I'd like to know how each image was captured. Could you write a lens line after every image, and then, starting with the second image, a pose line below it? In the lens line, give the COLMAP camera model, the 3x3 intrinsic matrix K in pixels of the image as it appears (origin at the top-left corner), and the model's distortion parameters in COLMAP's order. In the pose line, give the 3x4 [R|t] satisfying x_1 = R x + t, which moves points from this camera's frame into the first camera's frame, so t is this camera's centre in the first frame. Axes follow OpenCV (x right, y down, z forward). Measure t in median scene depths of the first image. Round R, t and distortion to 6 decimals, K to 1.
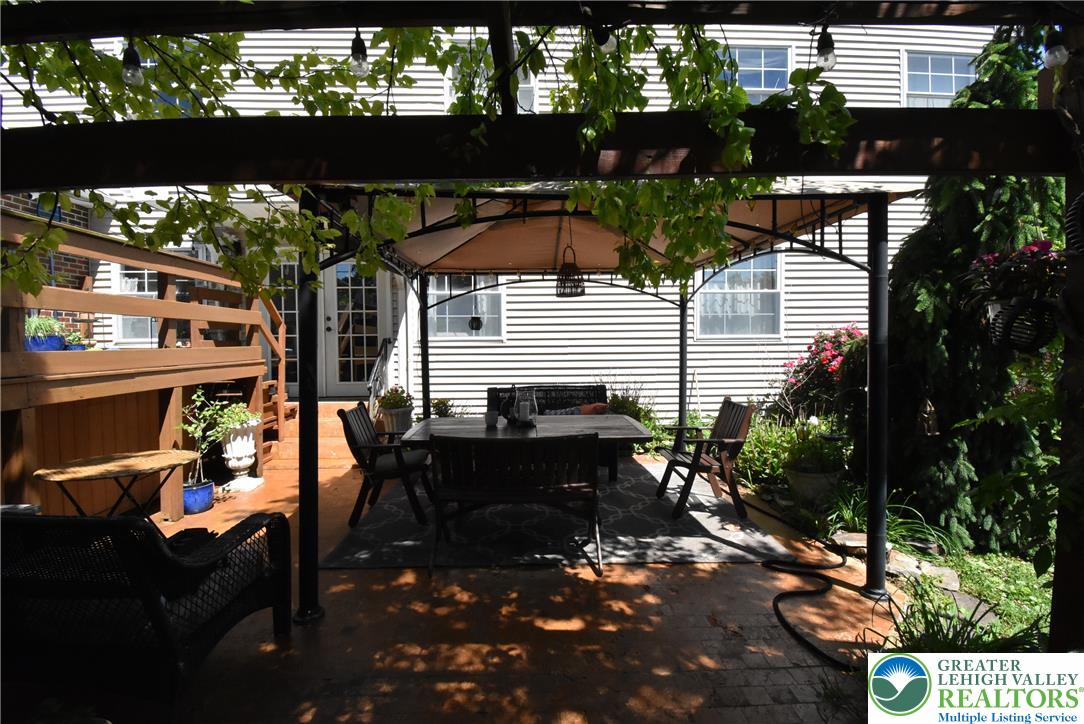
lens RADIAL K [[468.0, 0, 542.0], [0, 468.0, 362.0], [0, 0, 1]] dist [-0.025585, -0.000309]
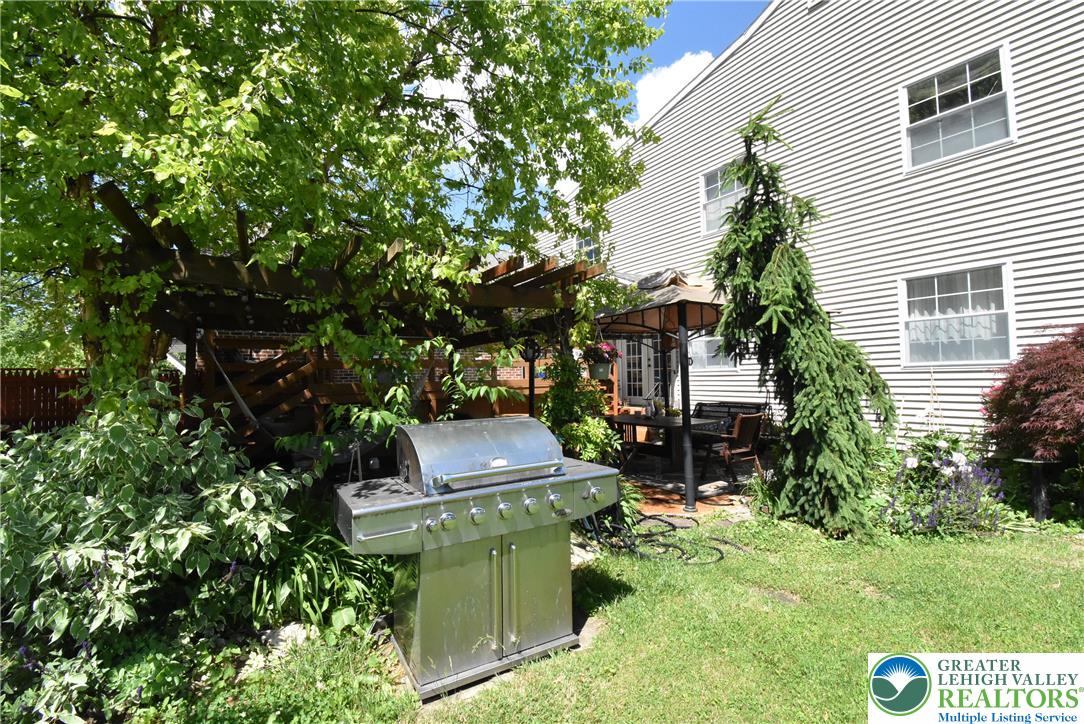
lens RADIAL K [[468.0, 0, 542.0], [0, 468.0, 362.0], [0, 0, 1]] dist [-0.025585, -0.000309]
pose [[0.501520, -0.028038, -0.864691, 0.820104], [-0.028262, 0.998410, -0.048765, 0.010398], [0.864684, 0.048895, 0.499931, -0.190967]]
